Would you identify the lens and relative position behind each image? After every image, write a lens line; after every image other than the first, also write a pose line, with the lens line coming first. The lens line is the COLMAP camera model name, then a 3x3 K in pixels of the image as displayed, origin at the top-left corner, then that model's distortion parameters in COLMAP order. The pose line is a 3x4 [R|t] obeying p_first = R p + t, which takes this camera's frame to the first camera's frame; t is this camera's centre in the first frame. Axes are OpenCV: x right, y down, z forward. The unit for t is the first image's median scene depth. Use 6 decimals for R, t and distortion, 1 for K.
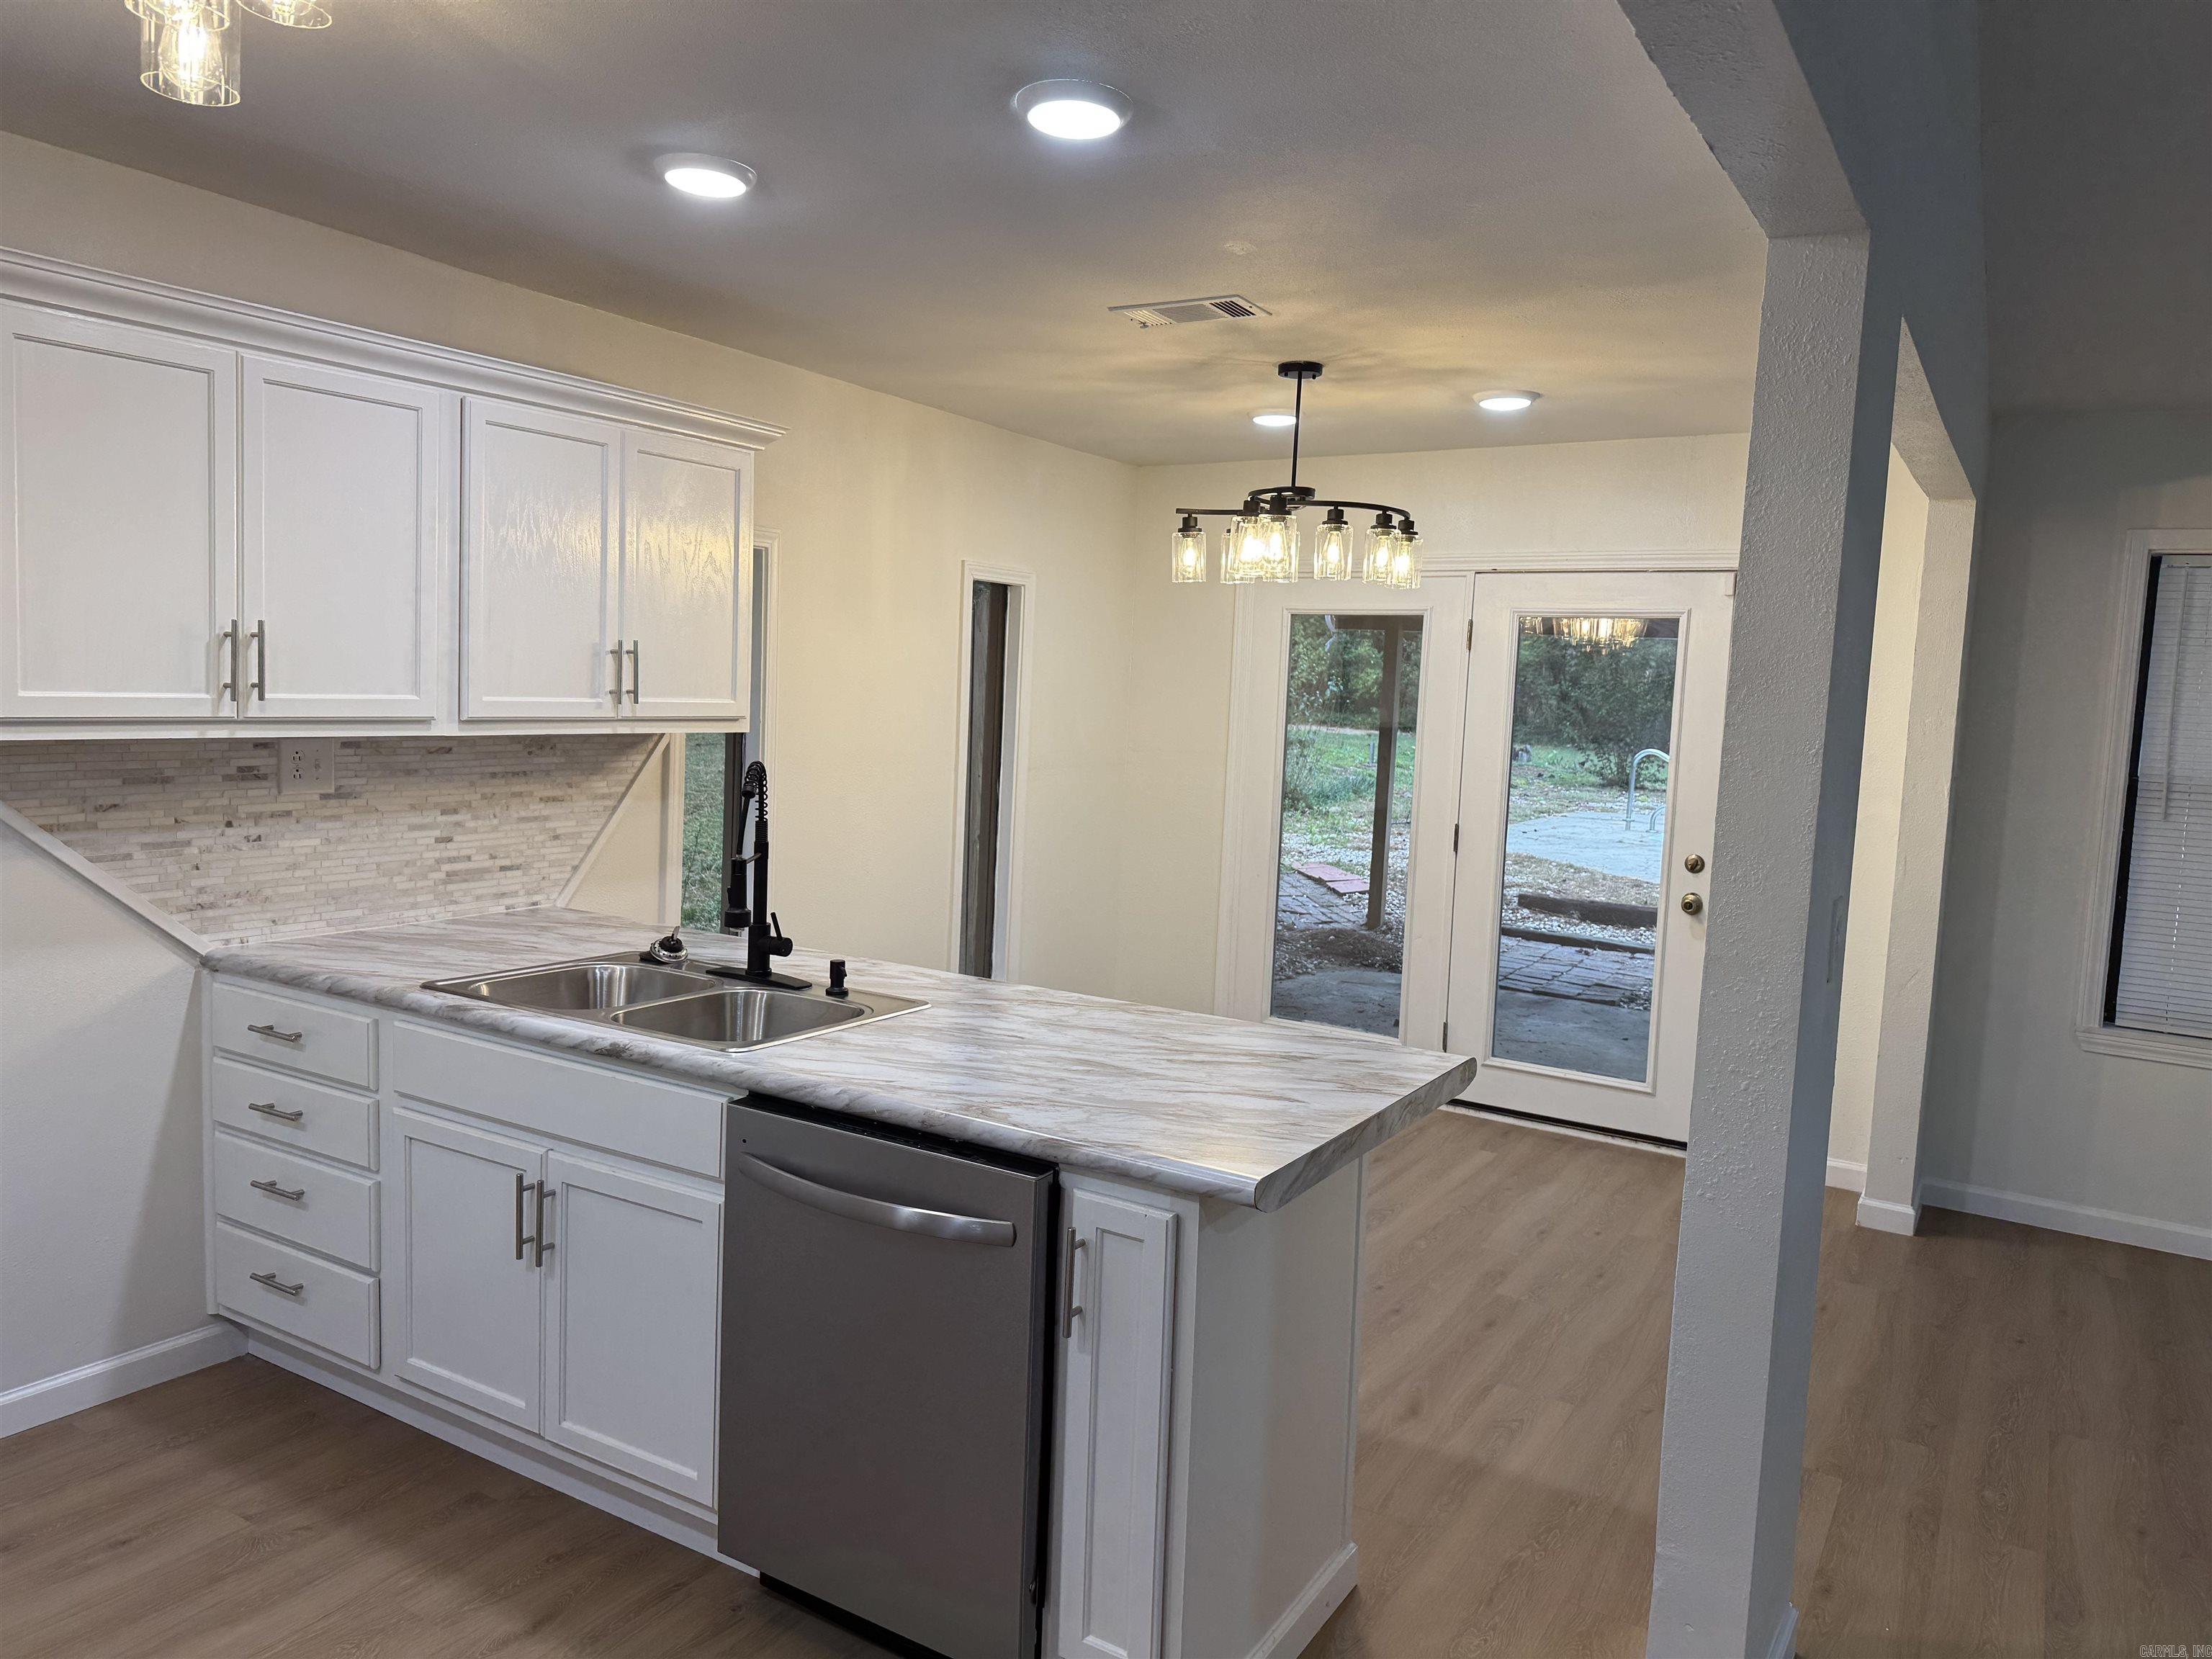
lens RADIAL K [[1535.3, 0, 1072.2], [0, 1535.3, 832.9], [0, 0, 1]] dist [0.028243, -0.037338]
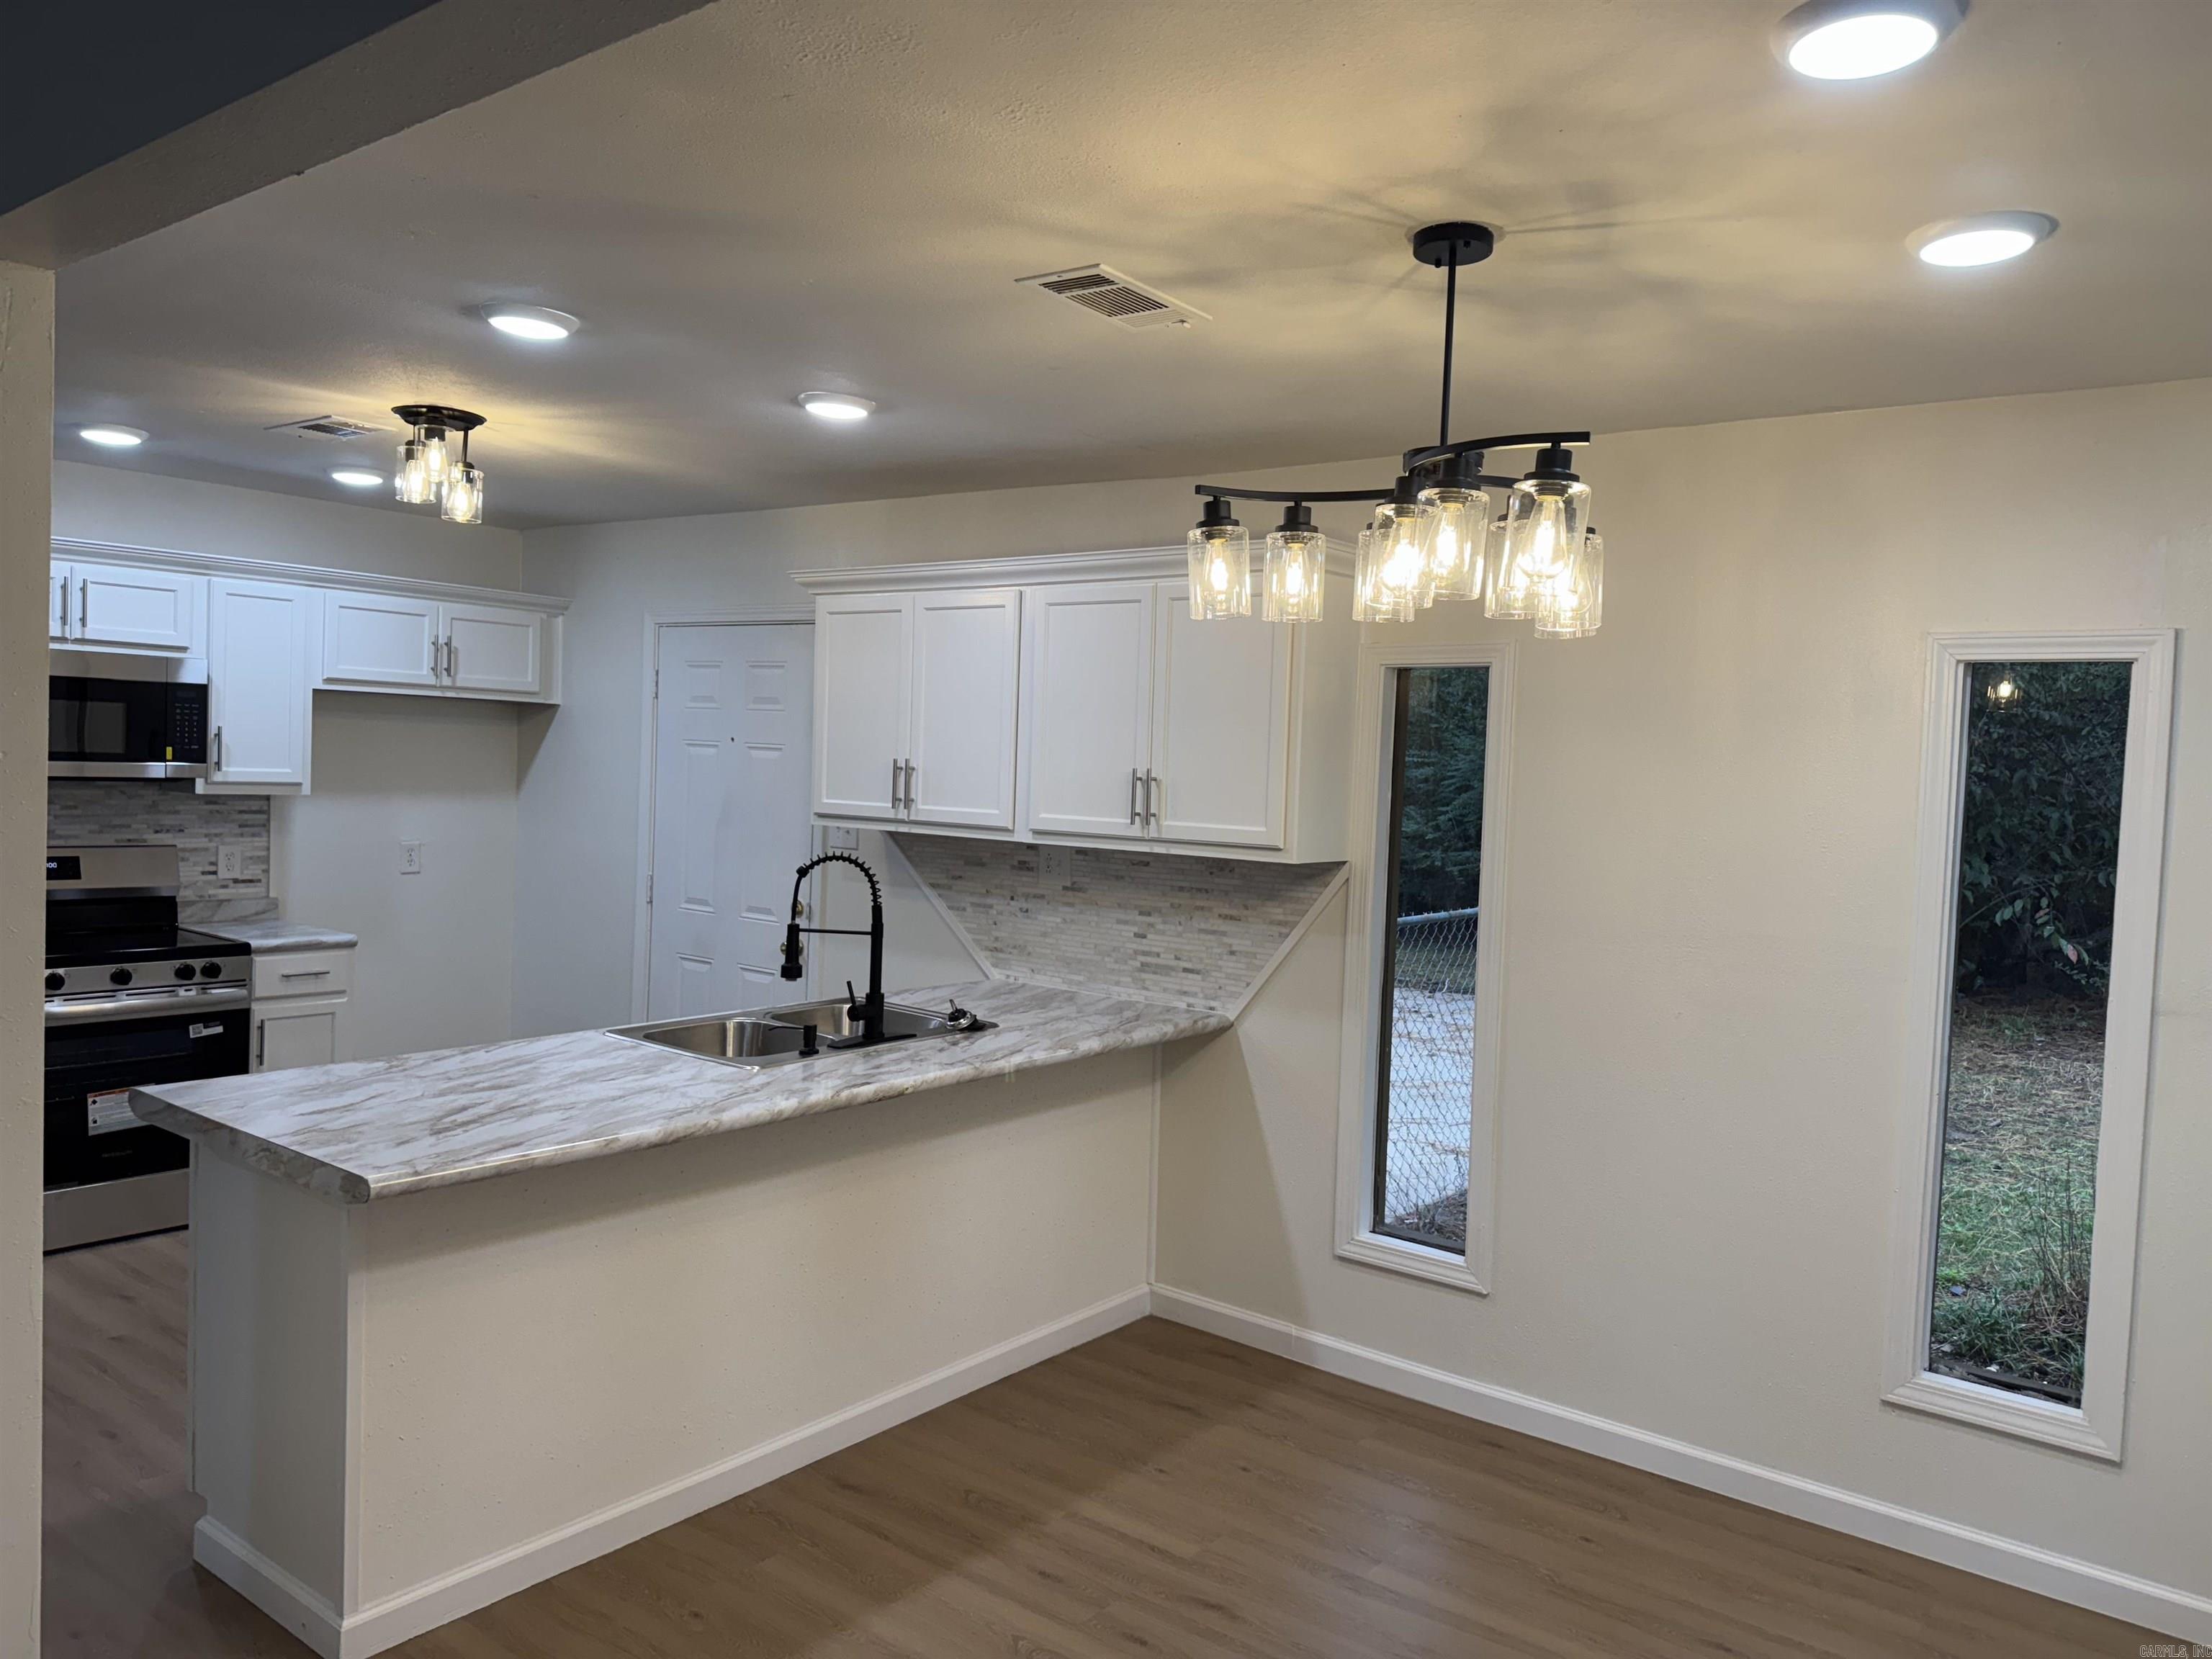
lens RADIAL K [[1535.3, 0, 1113.5], [0, 1535.3, 832.9], [0, 0, 1]] dist [0.028243, -0.037338]
pose [[-0.079530, -0.005656, -0.996816, 0.821030], [-0.149740, 0.988705, 0.006337, -0.081494], [0.985522, 0.149767, -0.079479, 1.061840]]
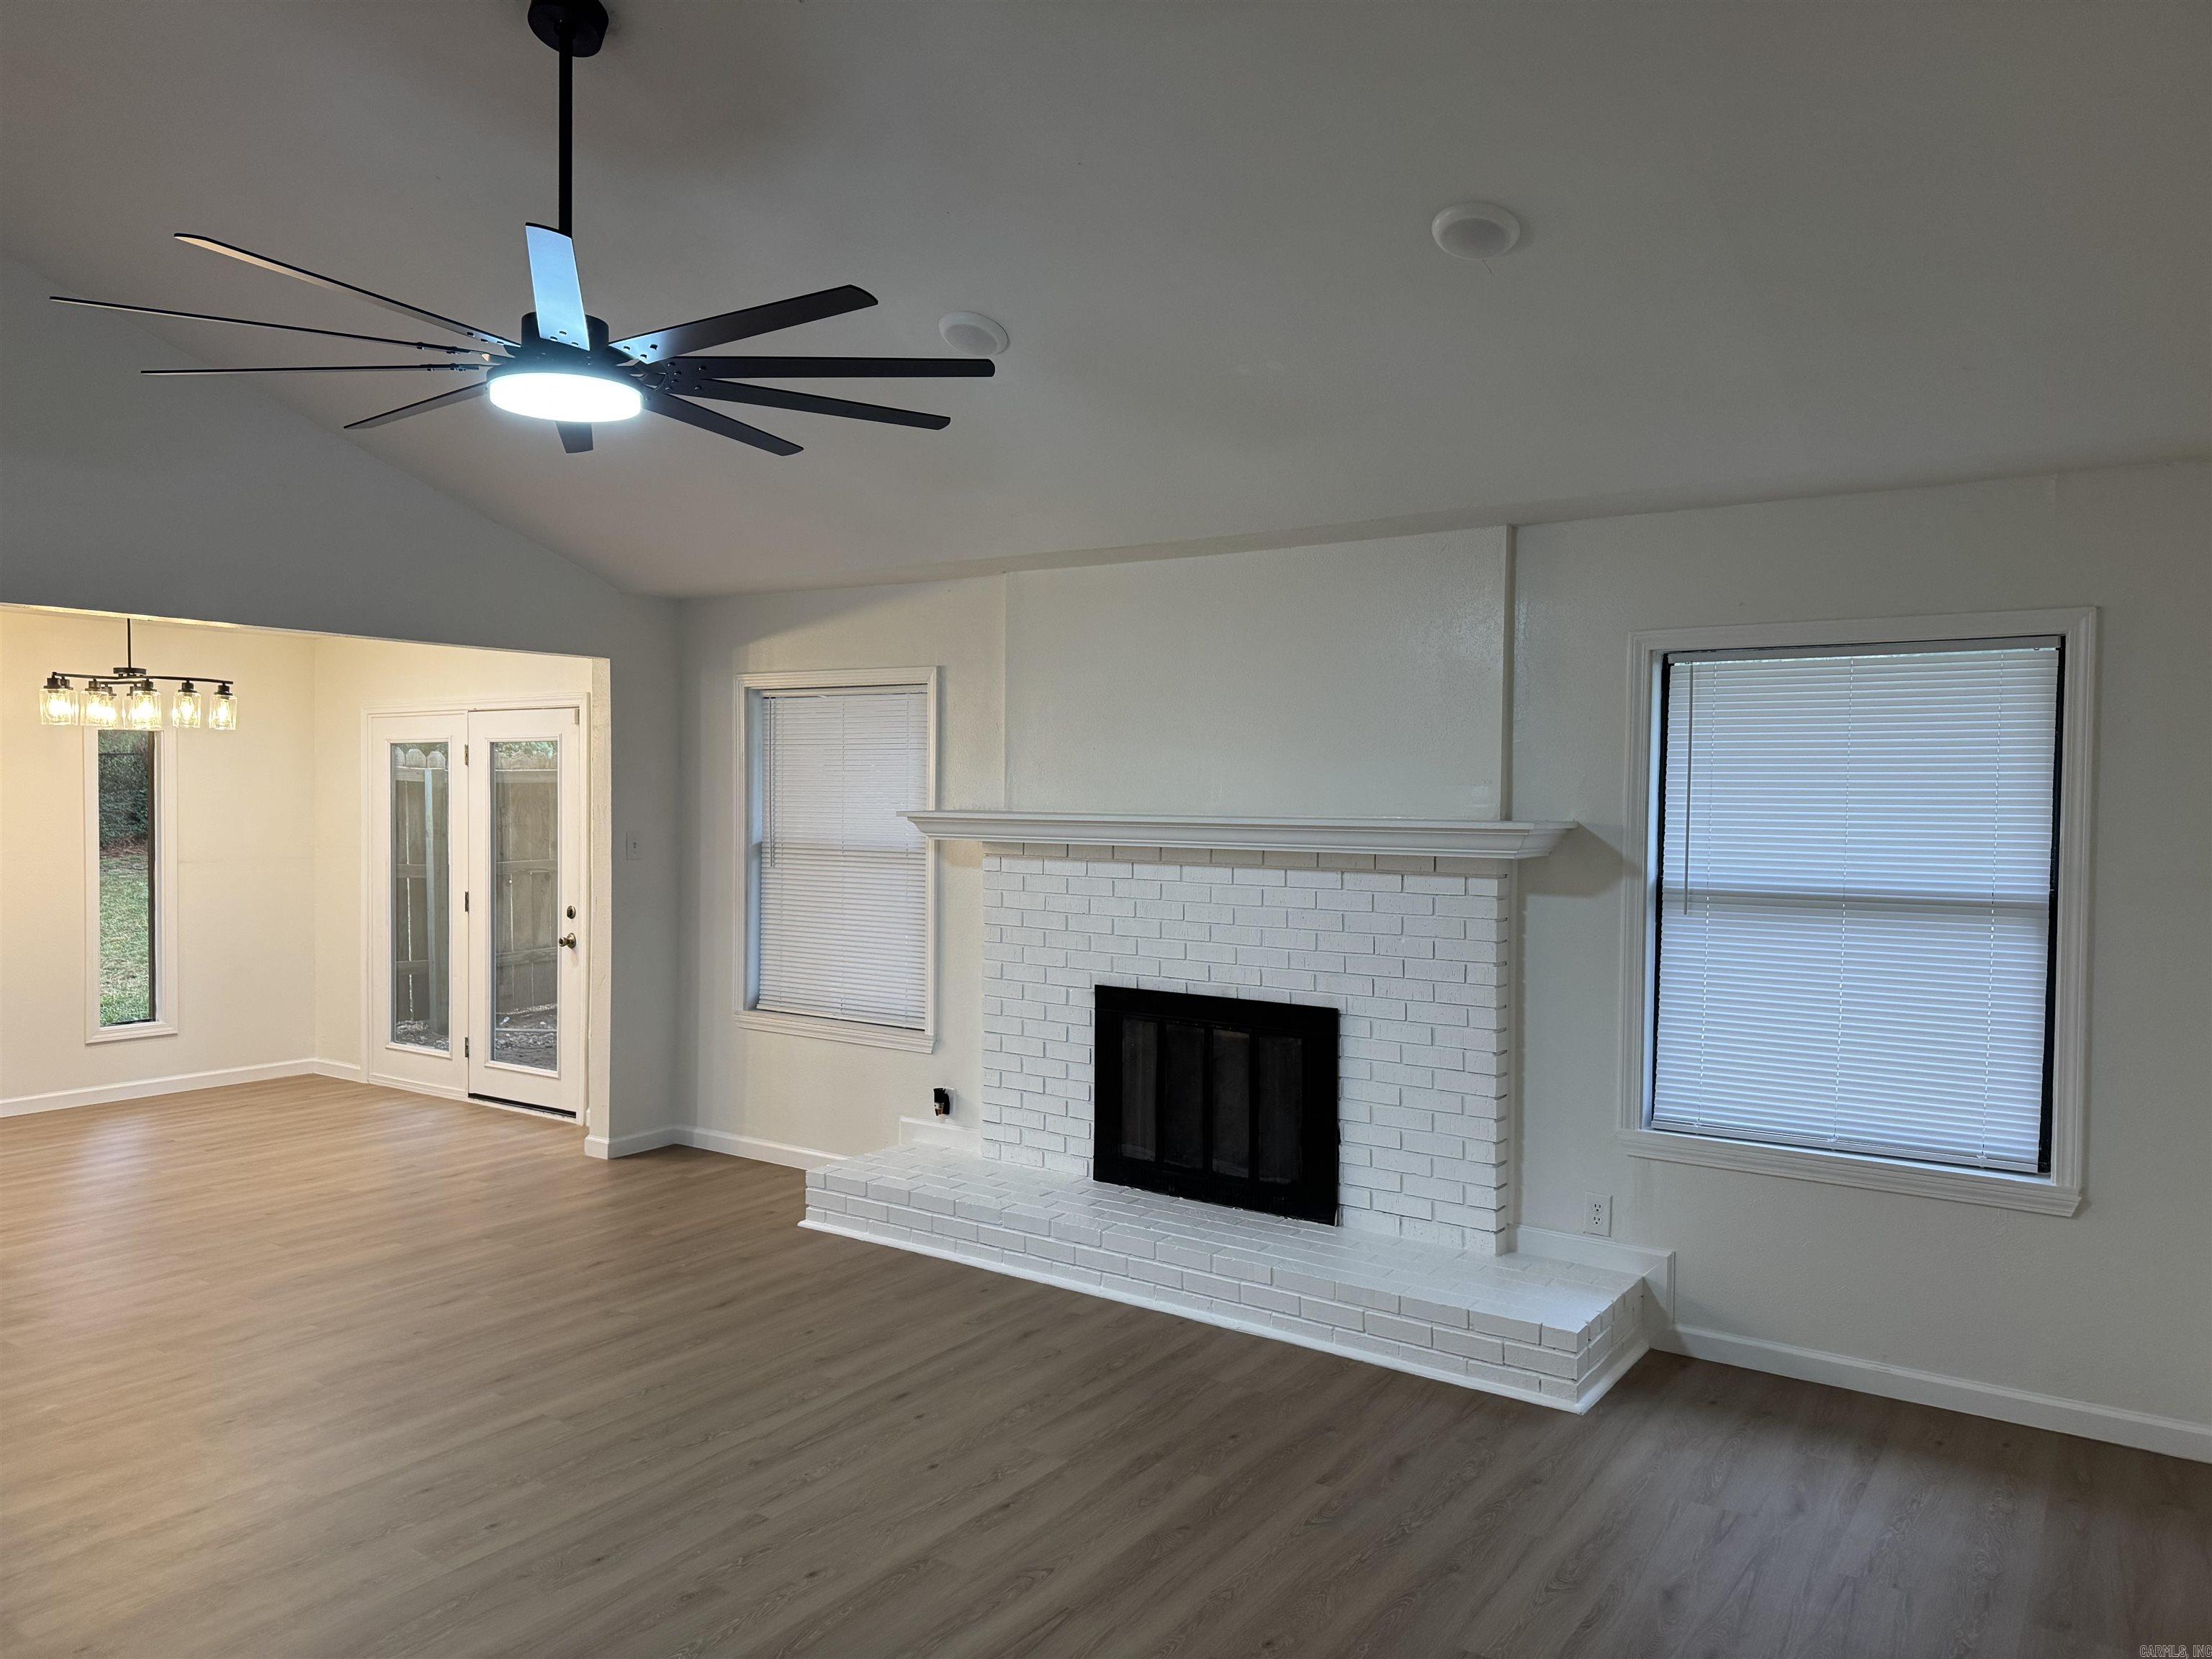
lens RADIAL K [[1535.3, 0, 1100.0], [0, 1535.3, 822.2], [0, 0, 1]] dist [0.028243, -0.037338]
pose [[0.998656, -0.034381, -0.038777, 1.345294], [0.030998, 0.995924, -0.084701, 0.103087], [0.041531, 0.083385, 0.995652, -0.569021]]
